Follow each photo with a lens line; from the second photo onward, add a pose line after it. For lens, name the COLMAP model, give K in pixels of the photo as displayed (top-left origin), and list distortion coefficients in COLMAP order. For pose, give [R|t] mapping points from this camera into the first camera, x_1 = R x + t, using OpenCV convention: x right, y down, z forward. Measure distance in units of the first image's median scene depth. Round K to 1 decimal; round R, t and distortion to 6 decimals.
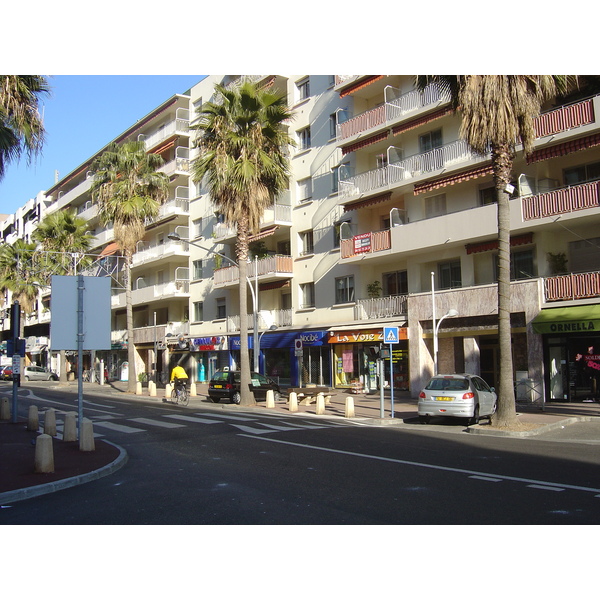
lens RADIAL K [[656.8, 0, 300.0], [0, 656.8, 300.0], [0, 0, 1]] dist [-0.136805, -0.014631]
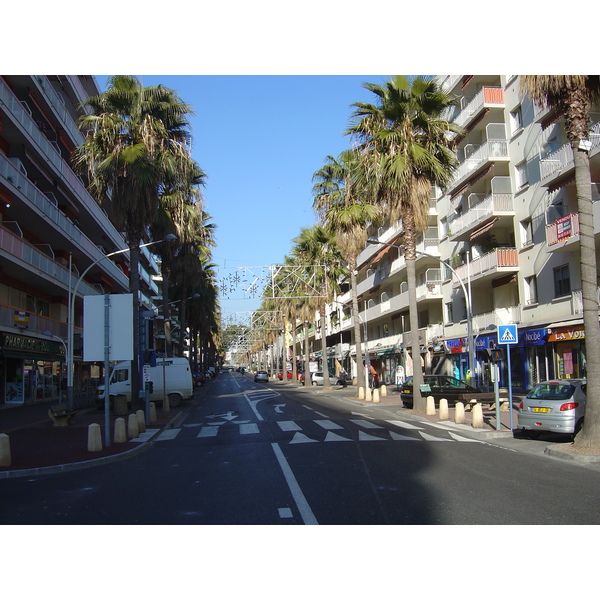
lens RADIAL K [[656.8, 0, 300.0], [0, 656.8, 300.0], [0, 0, 1]] dist [-0.136805, -0.014631]
pose [[0.864592, -0.061181, -0.498737, 0.188250], [0.060003, 0.998028, -0.018412, 0.004613], [0.498880, -0.014007, 0.866558, 0.072086]]
